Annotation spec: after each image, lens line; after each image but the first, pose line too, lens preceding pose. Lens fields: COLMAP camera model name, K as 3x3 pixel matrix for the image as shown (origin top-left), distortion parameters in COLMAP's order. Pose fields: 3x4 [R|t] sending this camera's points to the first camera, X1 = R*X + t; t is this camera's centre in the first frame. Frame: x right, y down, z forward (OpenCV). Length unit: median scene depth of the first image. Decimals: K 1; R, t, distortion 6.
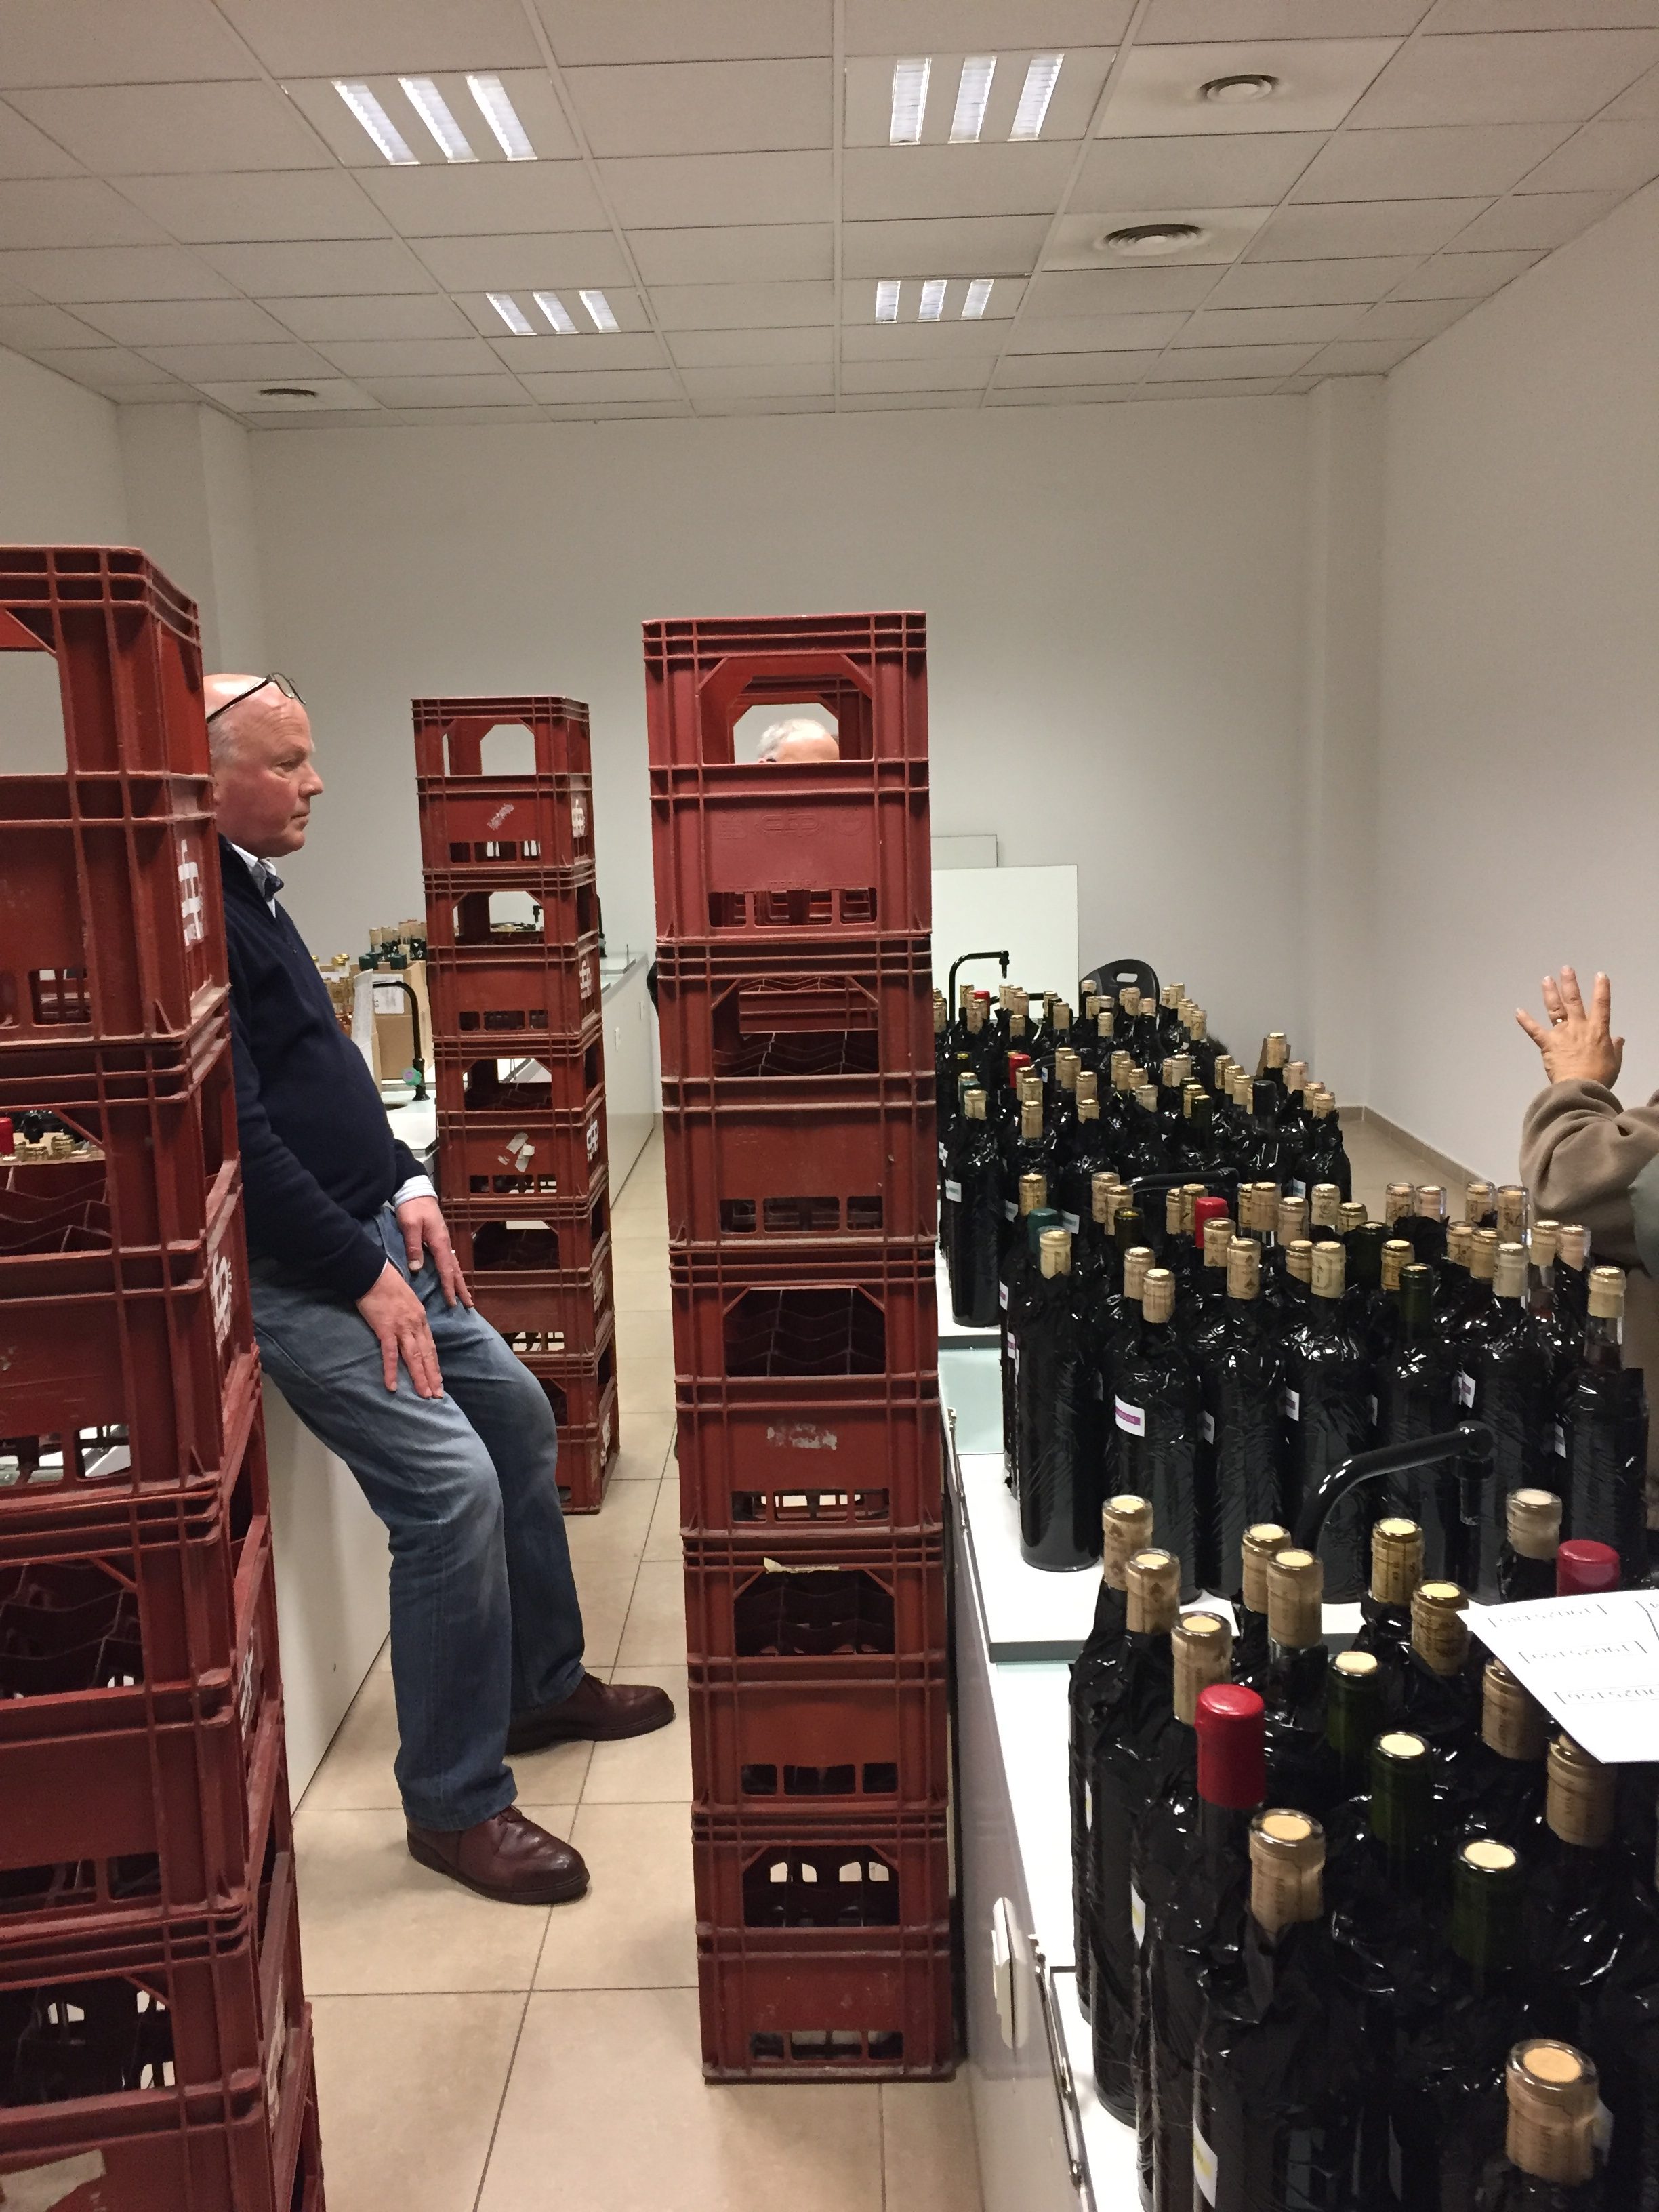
lens RADIAL K [[1885.0, 0, 819.9], [0, 1885.0, 1109.5], [0, 0, 1]] dist [0.139442, -0.183576]
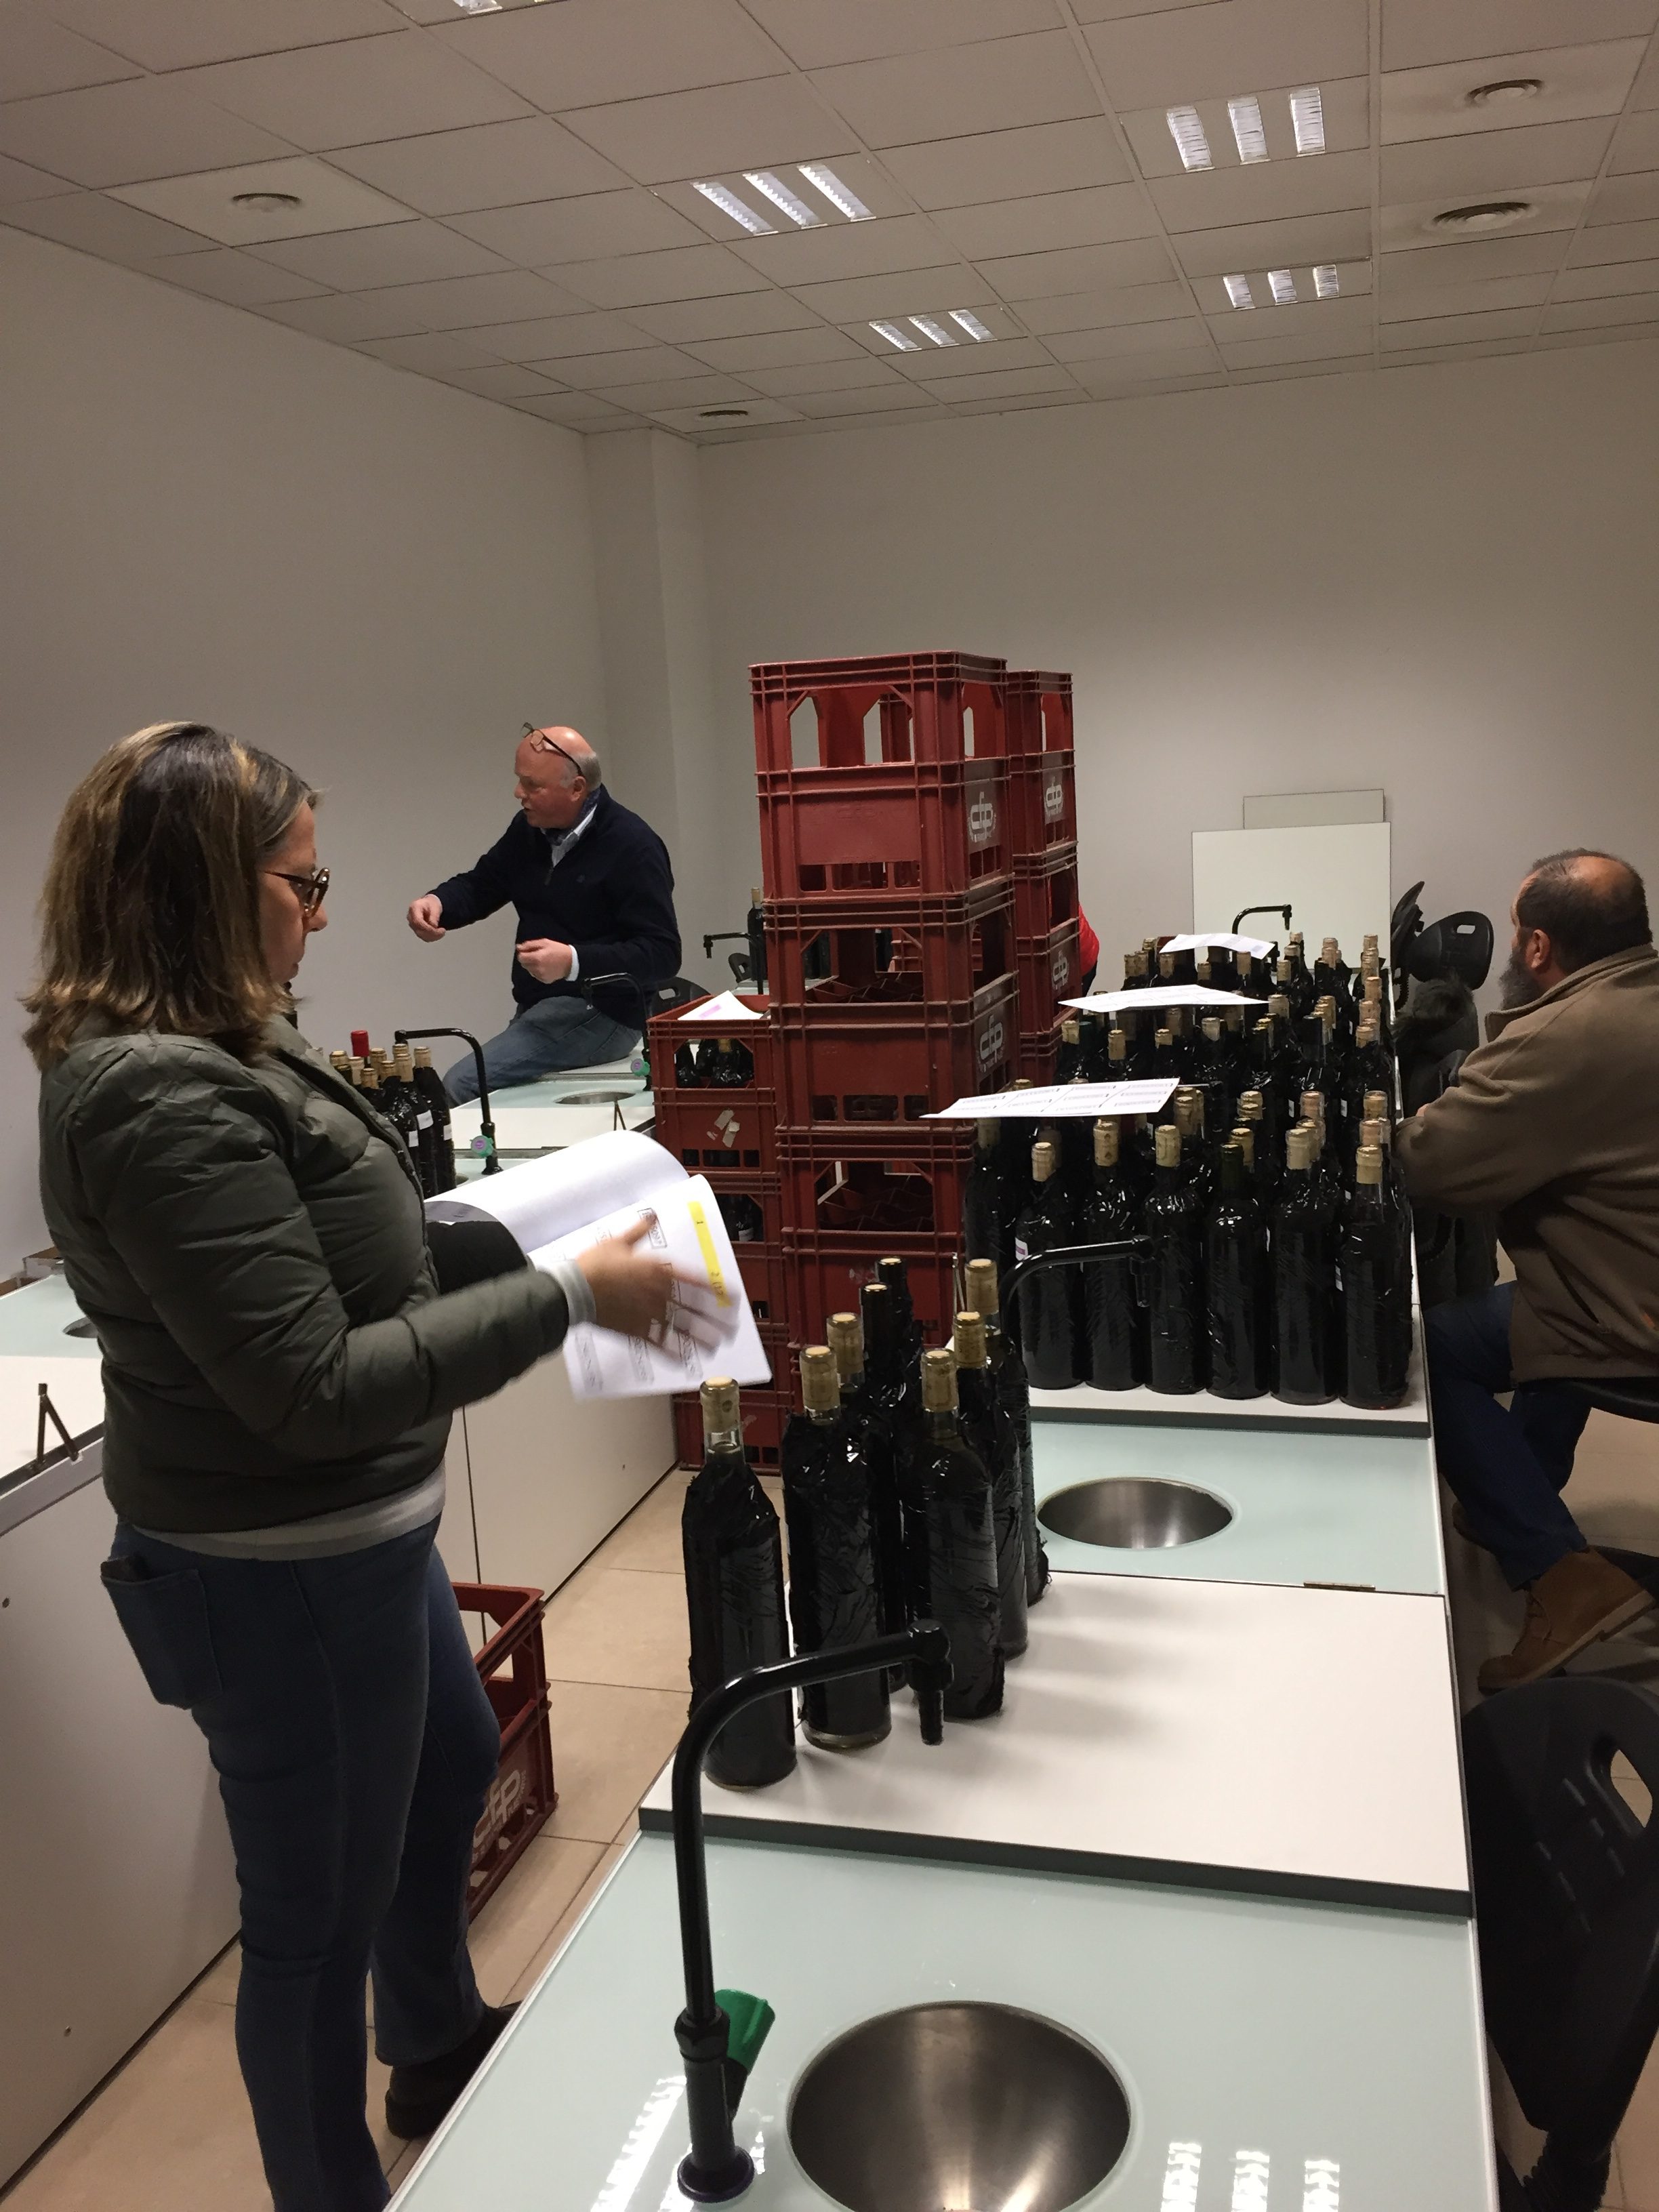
lens RADIAL K [[1885.0, 0, 819.9], [0, 1885.0, 1109.5], [0, 0, 1]] dist [0.139442, -0.183576]
pose [[0.964515, 0.025579, -0.262785, 0.297727], [-0.019284, 0.999463, 0.026504, 0.021668], [0.263322, -0.020496, 0.964490, -0.280312]]
